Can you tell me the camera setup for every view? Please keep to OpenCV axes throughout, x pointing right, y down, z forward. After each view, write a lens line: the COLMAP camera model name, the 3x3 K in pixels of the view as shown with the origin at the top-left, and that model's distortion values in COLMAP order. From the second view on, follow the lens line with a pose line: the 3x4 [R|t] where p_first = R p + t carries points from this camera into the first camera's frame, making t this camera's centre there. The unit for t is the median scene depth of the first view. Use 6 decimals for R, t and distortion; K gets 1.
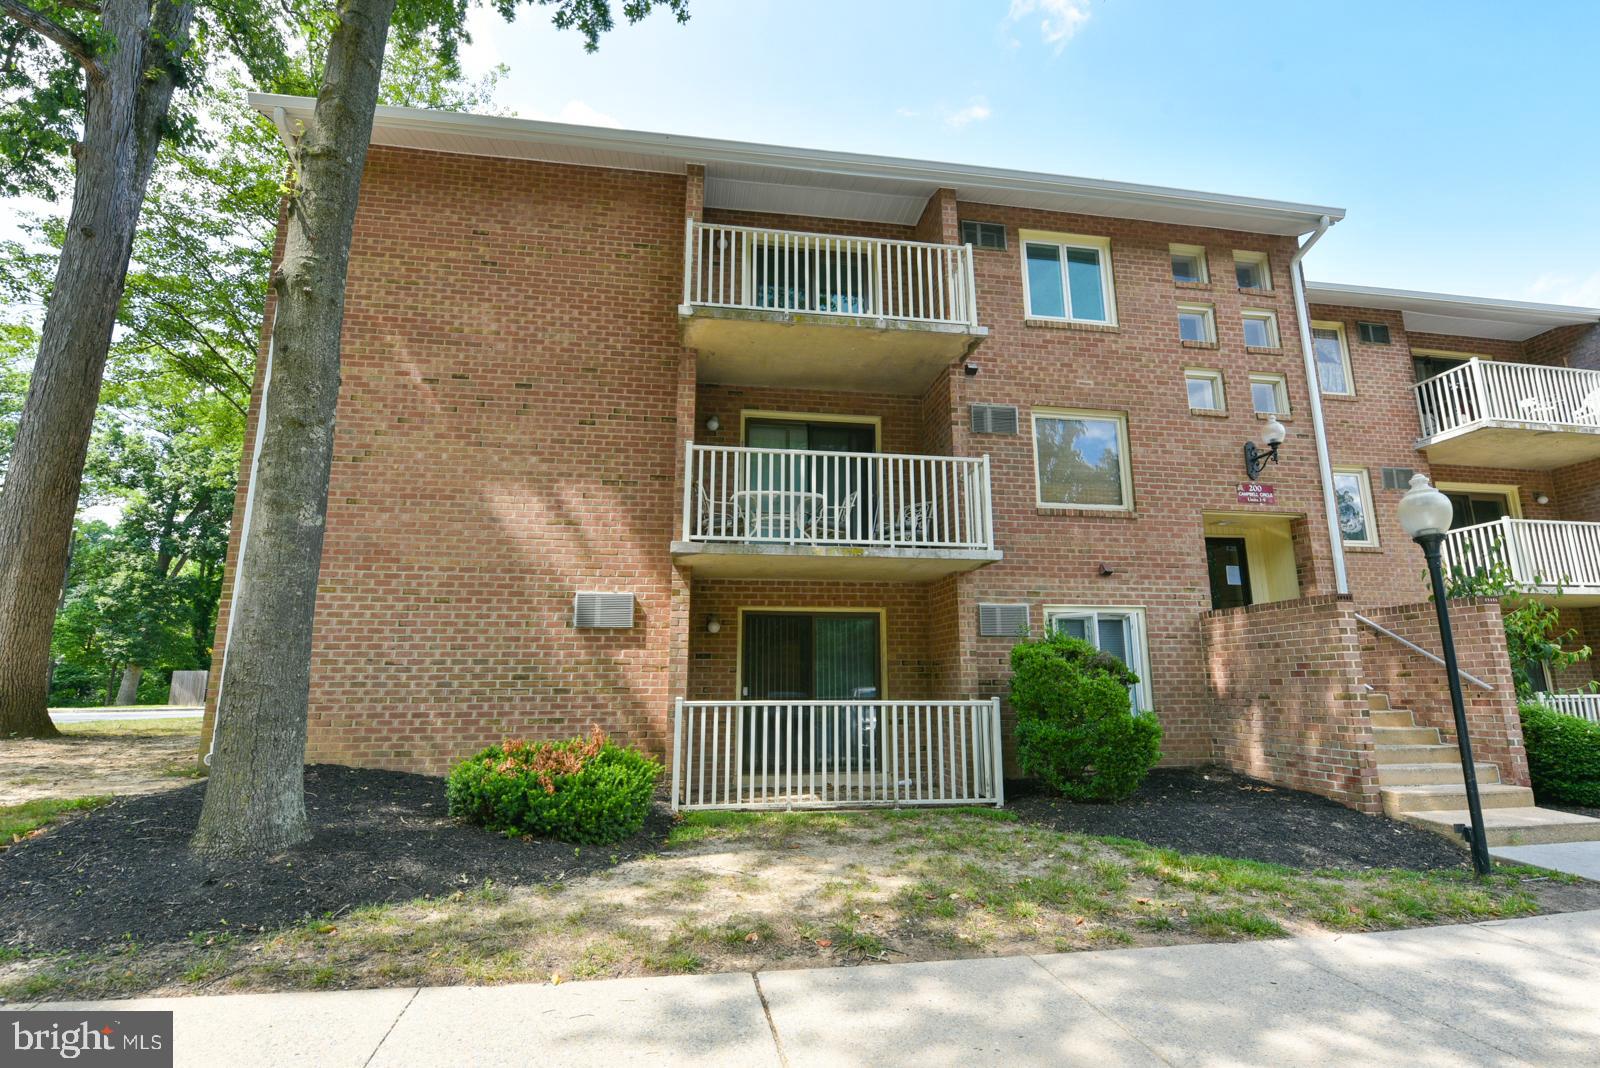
lens RADIAL K [[745.5, 0, 800.9], [0, 745.5, 531.8], [0, 0, 1]] dist [-0.013613, -0.000517]
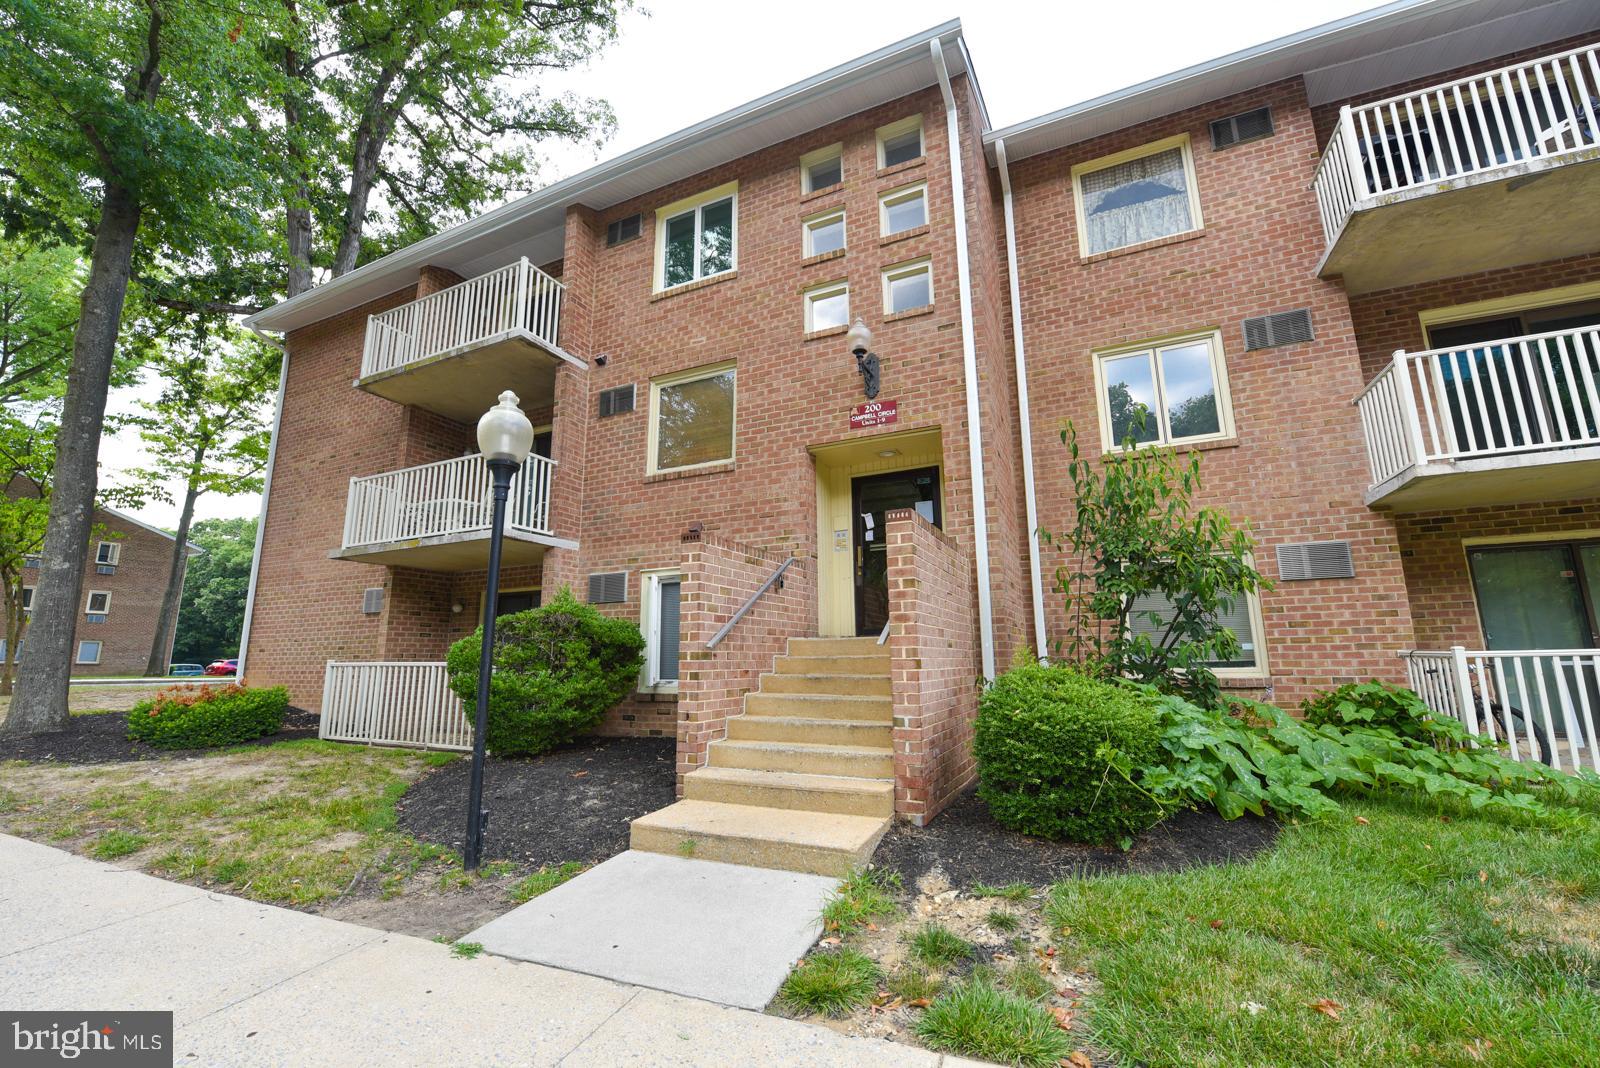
lens RADIAL K [[641.3, 0, 800.5], [0, 641.3, 538.4], [0, 0, 1]] dist [-0.015492, -0.001940]
pose [[0.834836, -0.109905, -0.539415, 0.943076], [0.124880, 0.992132, -0.008872, 0.085097], [0.536146, -0.059956, 0.841993, 0.351545]]
